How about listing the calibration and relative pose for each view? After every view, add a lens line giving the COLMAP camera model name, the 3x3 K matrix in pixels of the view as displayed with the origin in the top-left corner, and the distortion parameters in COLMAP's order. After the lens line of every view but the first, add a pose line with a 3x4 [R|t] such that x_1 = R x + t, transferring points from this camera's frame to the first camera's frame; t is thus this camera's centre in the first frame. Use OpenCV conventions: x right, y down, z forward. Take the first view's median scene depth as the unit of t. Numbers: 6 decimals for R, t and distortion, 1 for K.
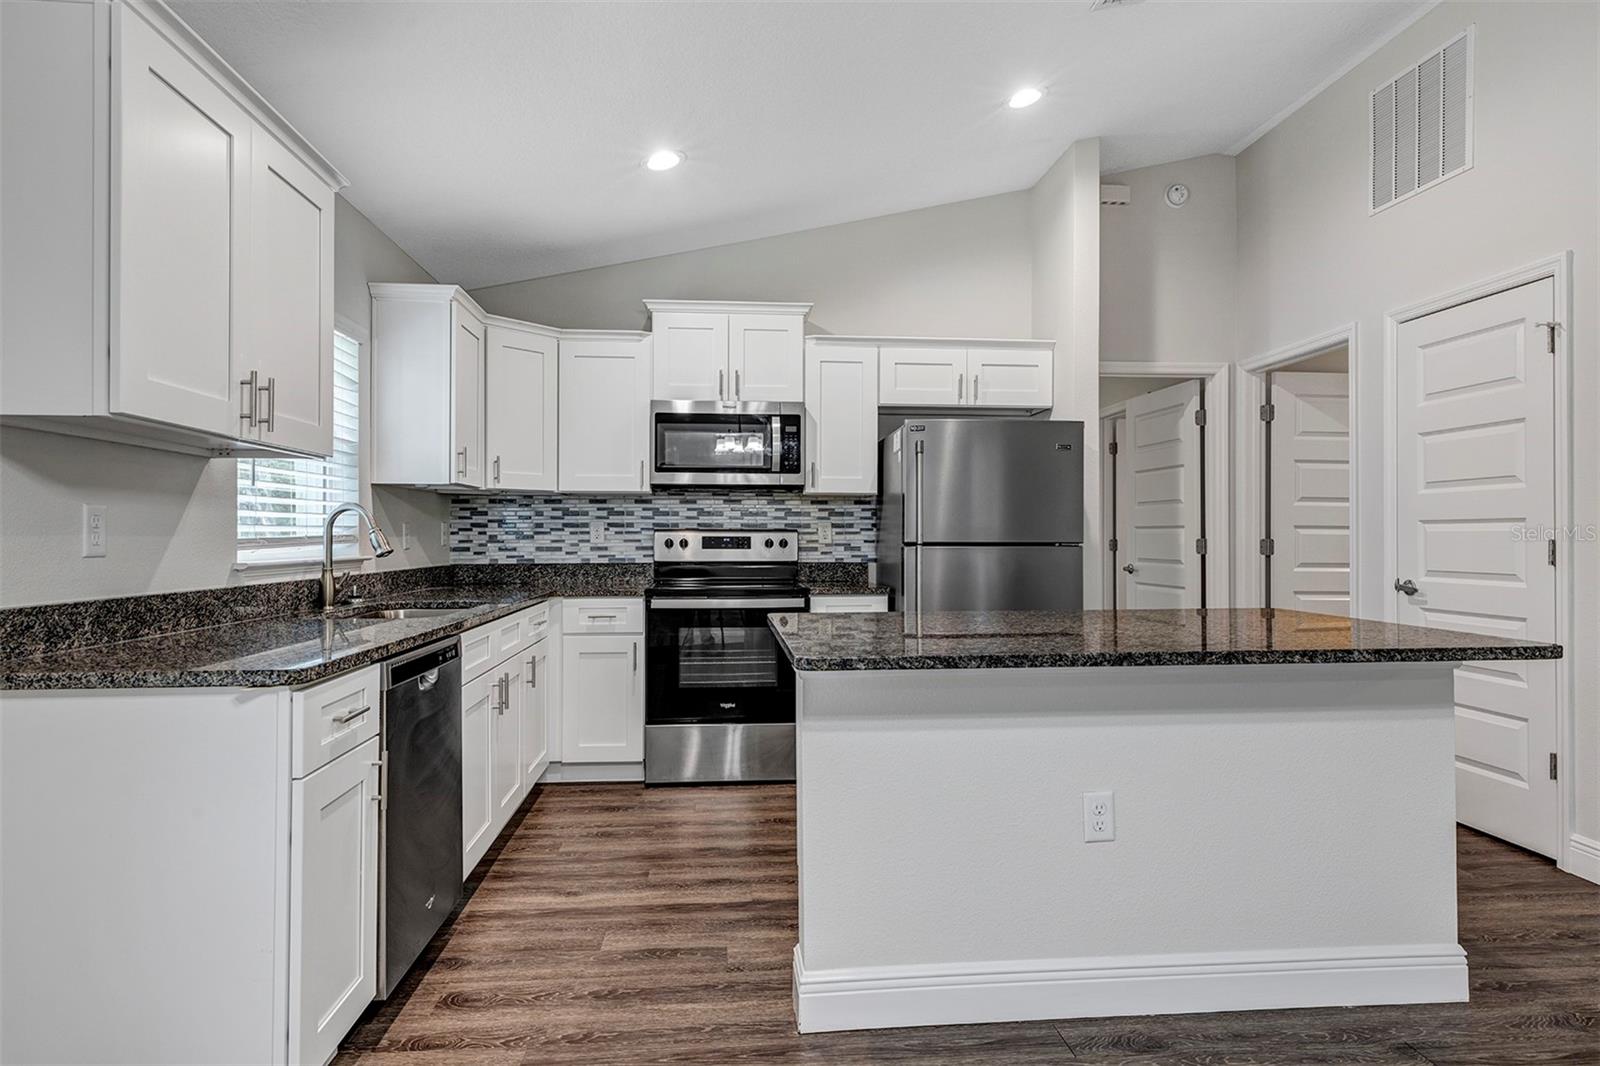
lens RADIAL K [[906.3, 0, 793.2], [0, 906.3, 527.3], [0, 0, 1]] dist [0.015486, 0.000156]
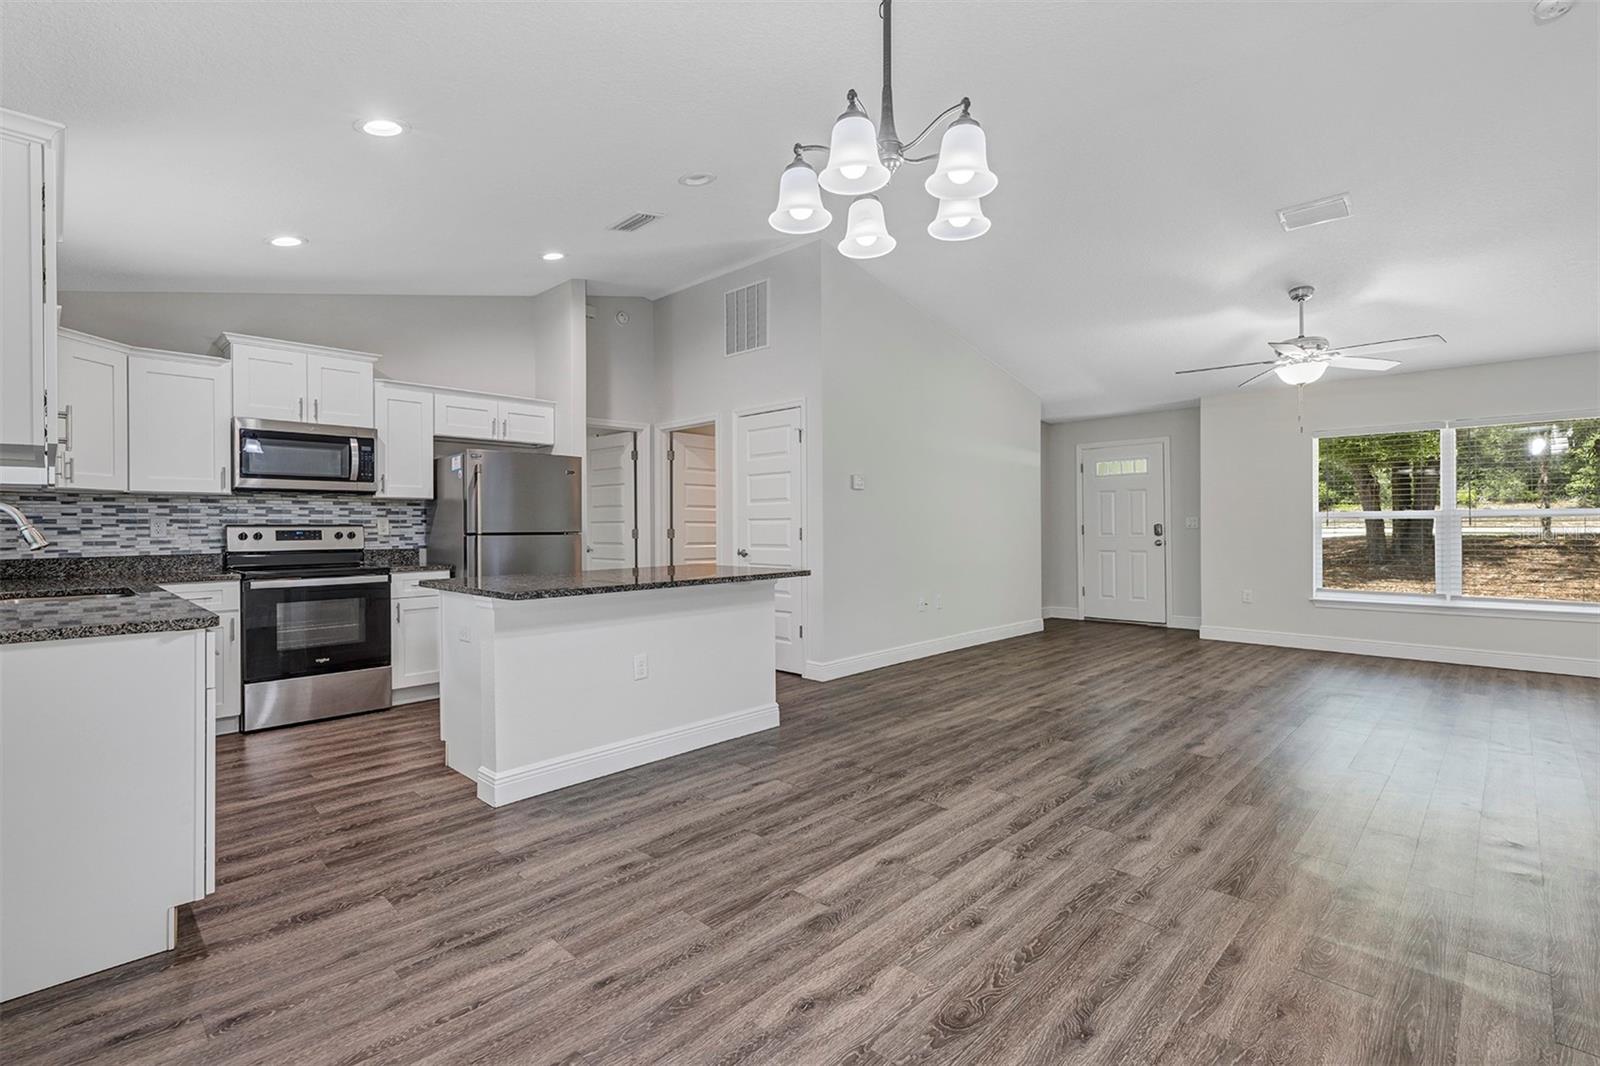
lens RADIAL K [[731.3, 0, 790.8], [0, 731.3, 525.2], [0, 0, 1]] dist [0.007075, 0.000661]
pose [[0.760113, -0.004416, 0.649776, -0.218445], [0.000877, 0.999983, 0.005771, -0.002312], [-0.649791, -0.003817, 0.760104, -0.209949]]
